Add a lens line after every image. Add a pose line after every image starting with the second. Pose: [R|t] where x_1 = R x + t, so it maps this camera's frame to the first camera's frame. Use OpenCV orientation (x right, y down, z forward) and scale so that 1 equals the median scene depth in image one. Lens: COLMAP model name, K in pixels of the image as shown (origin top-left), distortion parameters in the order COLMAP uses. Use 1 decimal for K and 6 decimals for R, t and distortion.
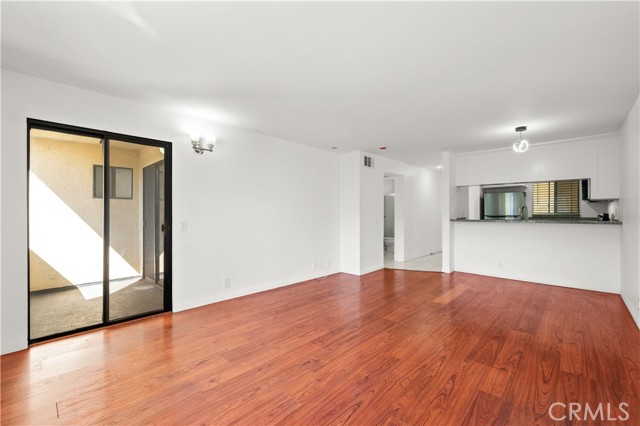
lens RADIAL K [[277.0, 0, 320.0], [0, 277.0, 213.0], [0, 0, 1]] dist [0.022527, -0.000264]
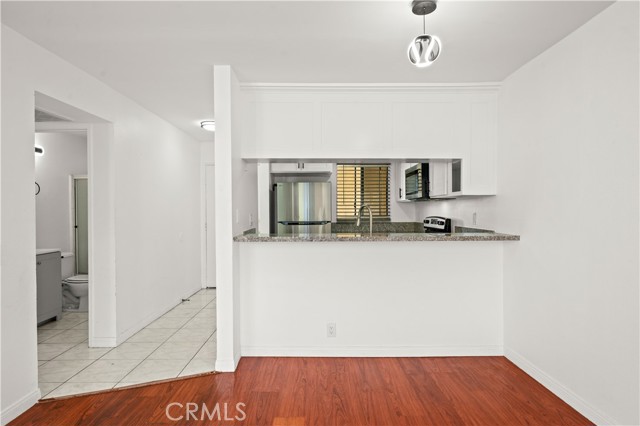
lens RADIAL K [[348.9, 0, 320.0], [0, 348.9, 213.0], [0, 0, 1]] dist [-0.002914, -0.000317]
pose [[0.700833, -0.008110, 0.713279, 0.170298], [0.006331, 0.999967, 0.005149, -0.012770], [-0.713297, 0.000907, 0.700861, 0.491762]]
